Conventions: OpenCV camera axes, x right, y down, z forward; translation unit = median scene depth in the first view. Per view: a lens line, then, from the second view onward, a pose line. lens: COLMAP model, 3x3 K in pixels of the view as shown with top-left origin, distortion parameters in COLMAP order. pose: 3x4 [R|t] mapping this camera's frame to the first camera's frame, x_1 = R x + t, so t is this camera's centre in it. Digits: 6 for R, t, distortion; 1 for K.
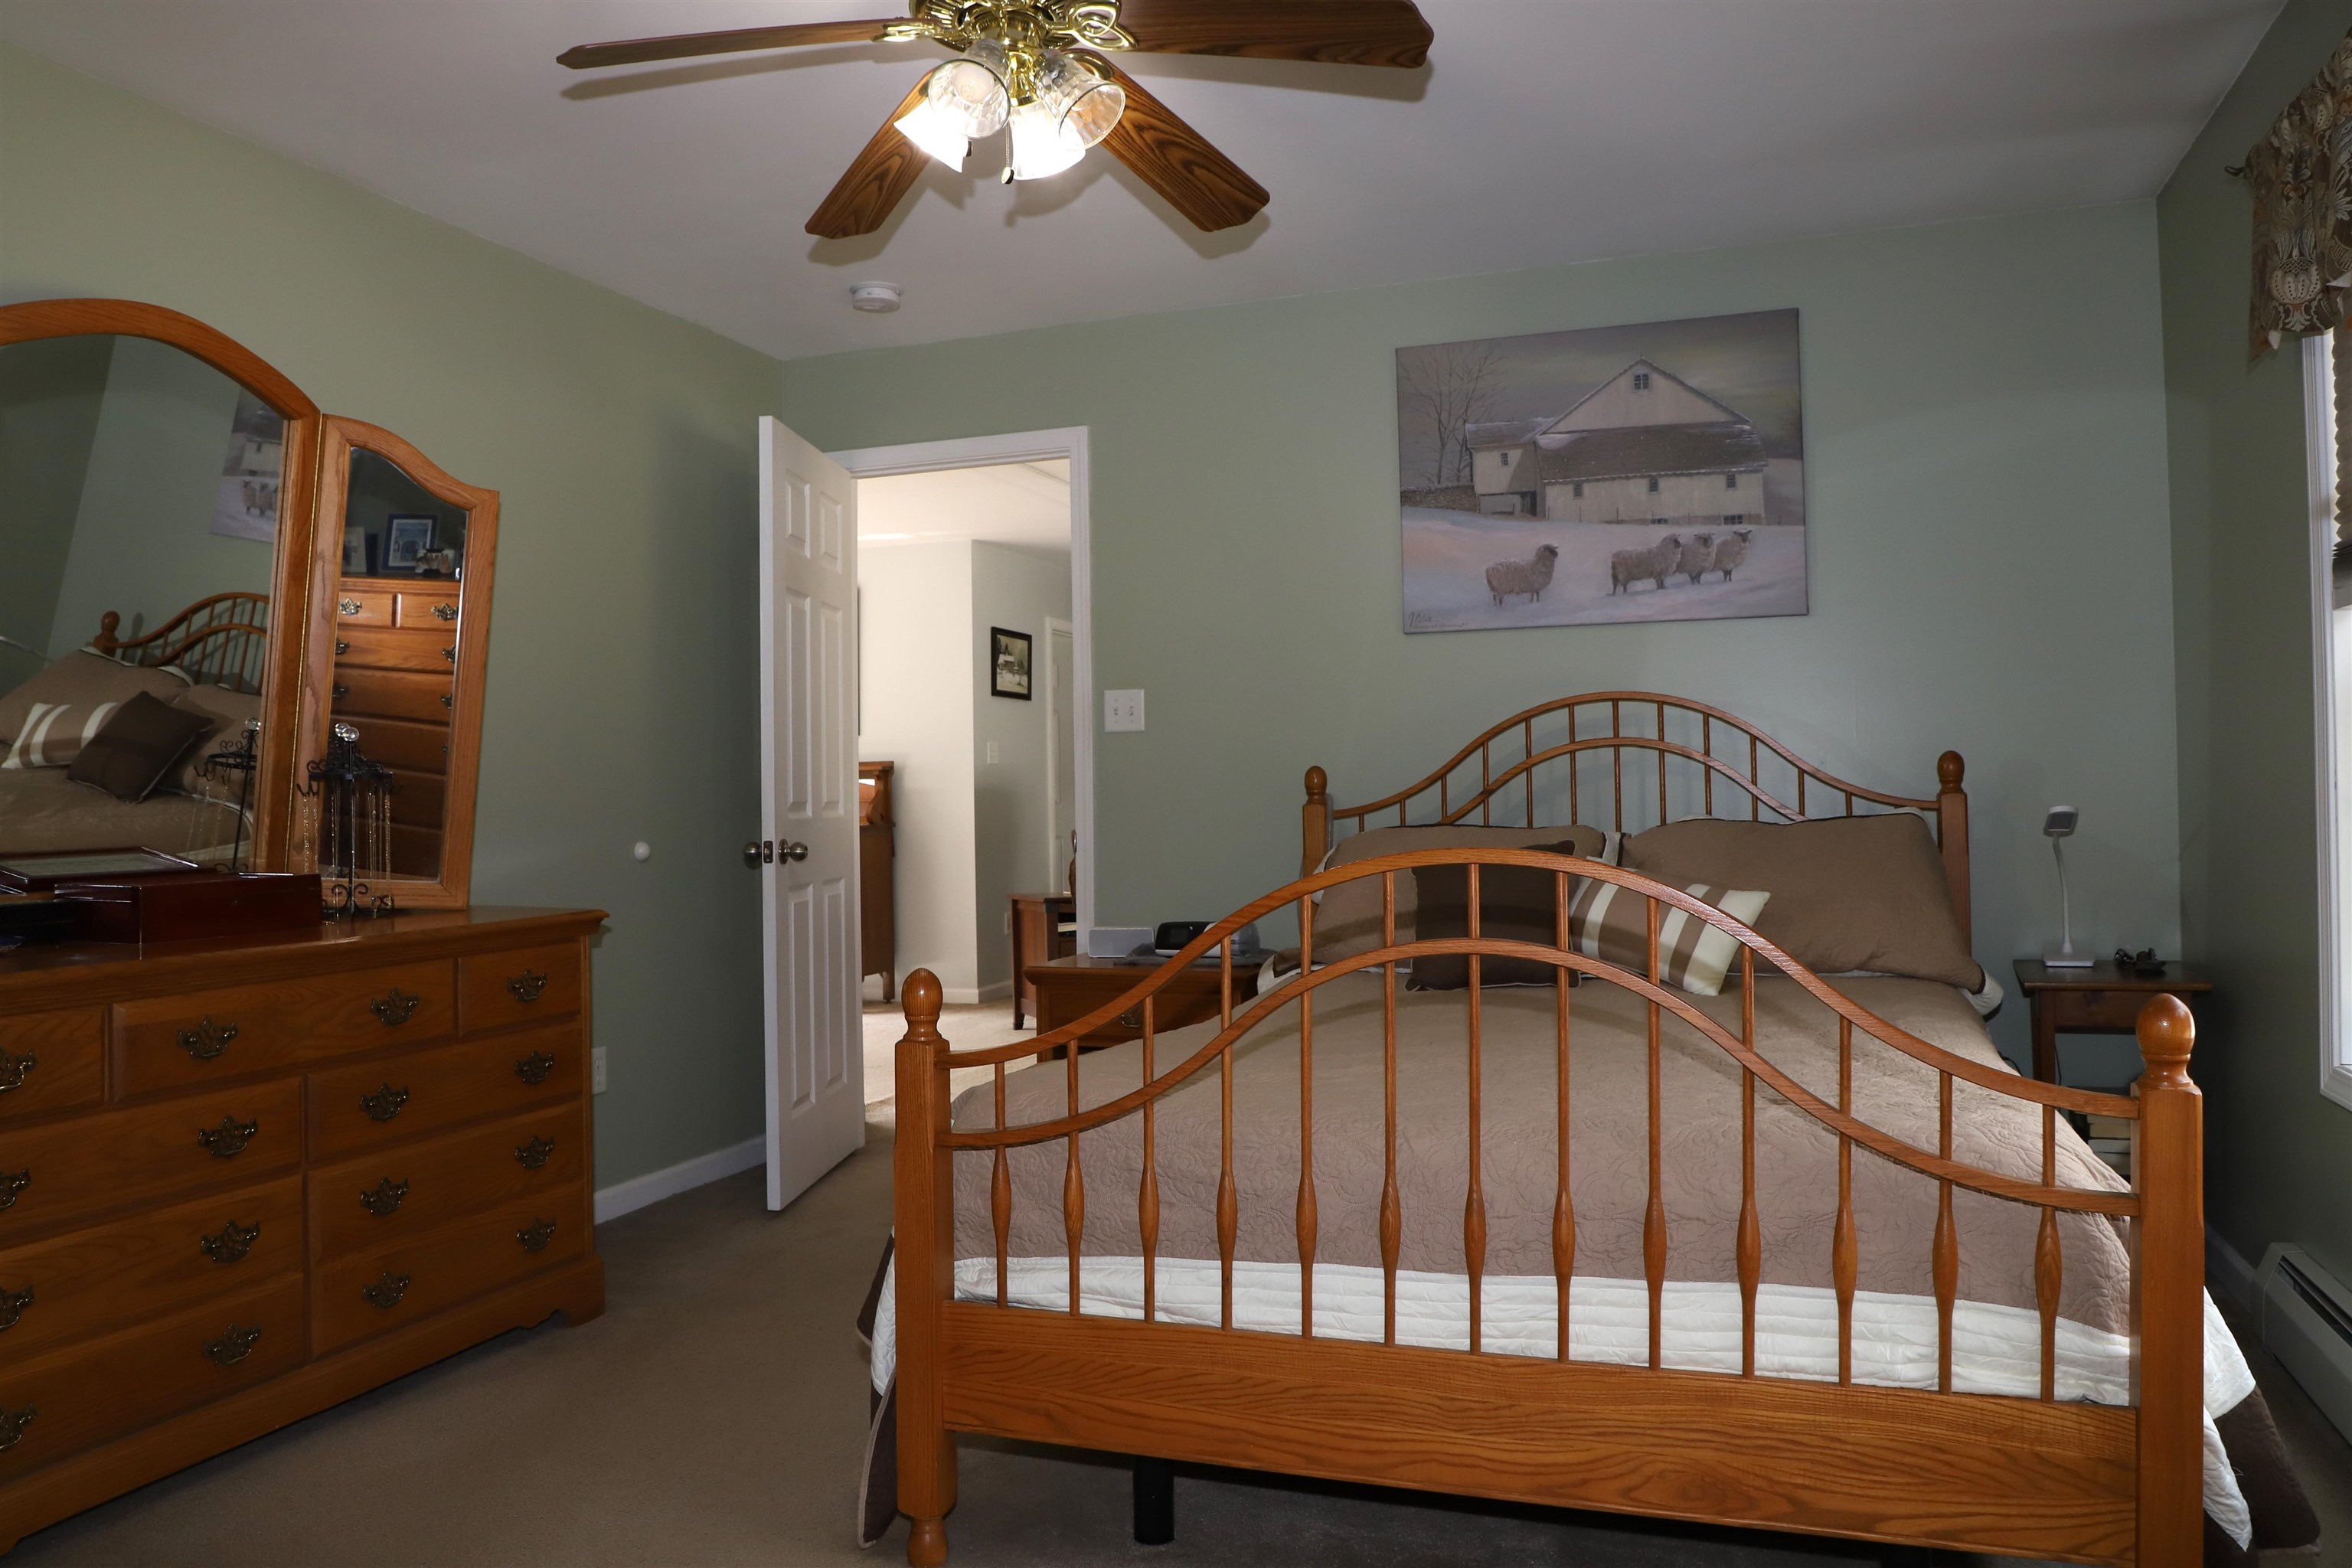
lens RADIAL K [[1590.3, 0, 1171.0], [0, 1590.3, 802.3], [0, 0, 1]] dist [-0.071847, 0.024310]
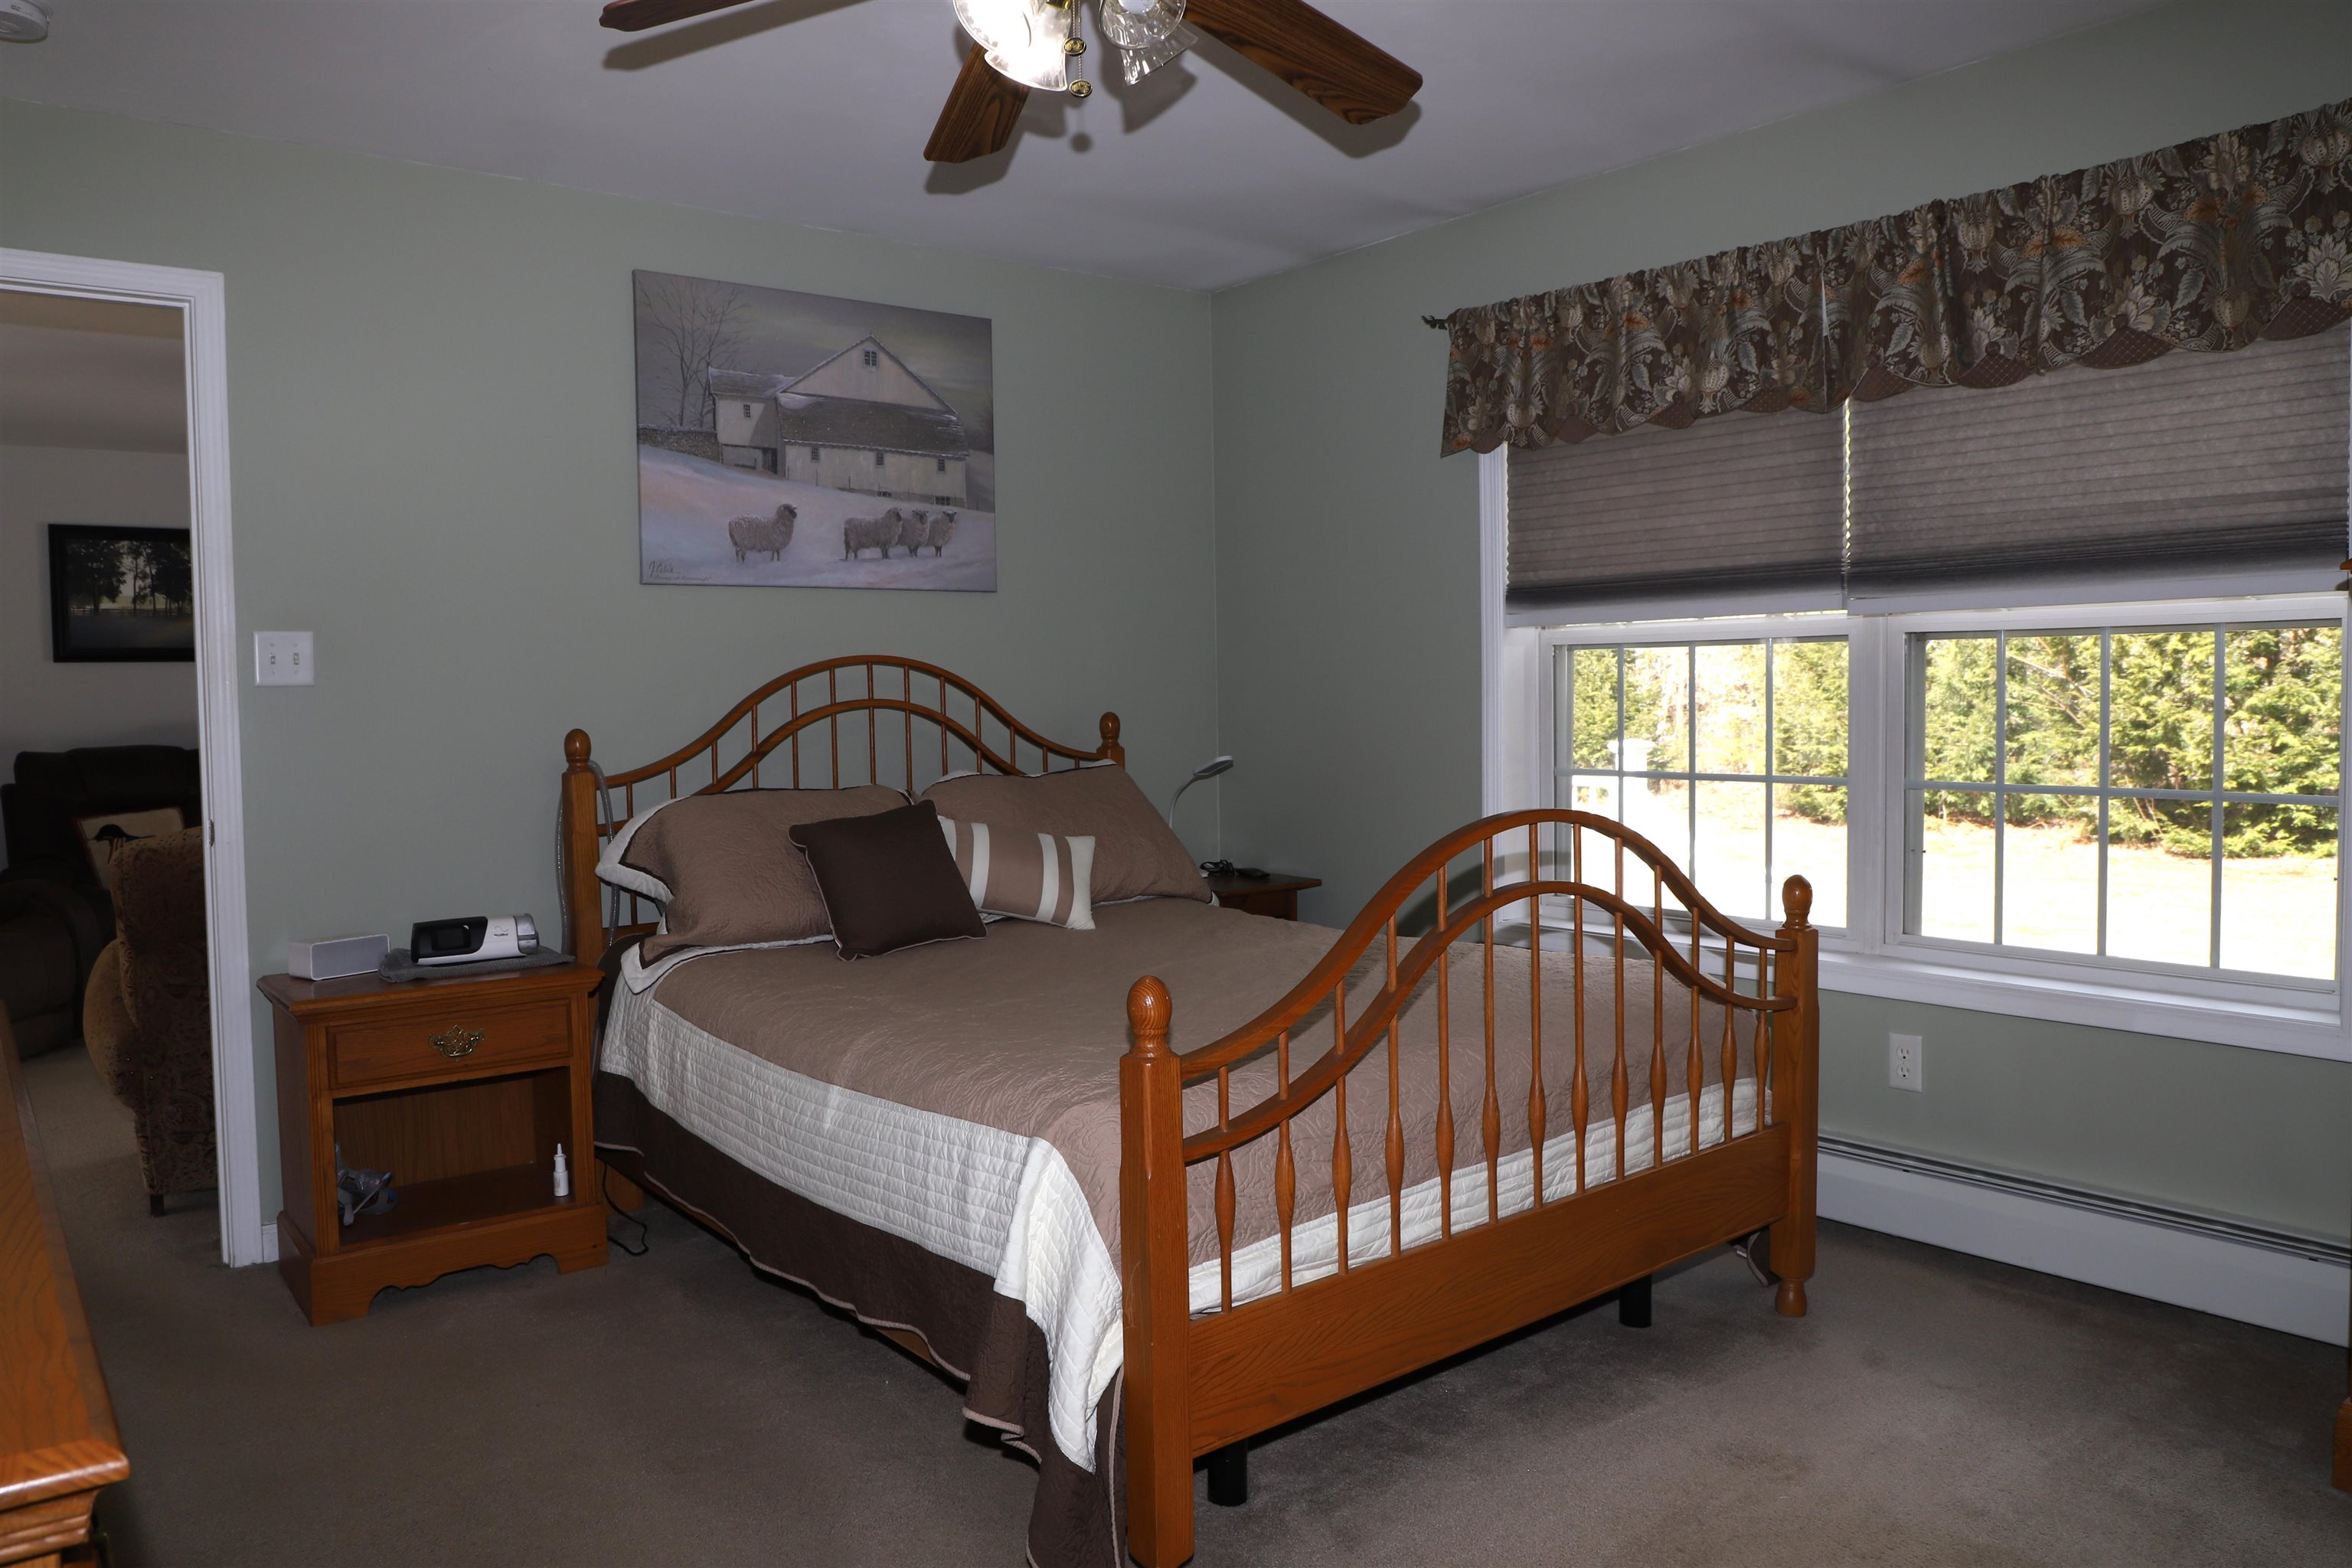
lens RADIAL K [[1590.3, 0, 1173.3], [0, 1590.3, 767.8], [0, 0, 1]] dist [-0.071847, 0.024310]
pose [[0.560375, -0.027382, 0.827786, -0.460065], [0.017132, 0.999623, 0.021469, -0.014828], [-0.828062, 0.002151, 0.560633, 0.246509]]
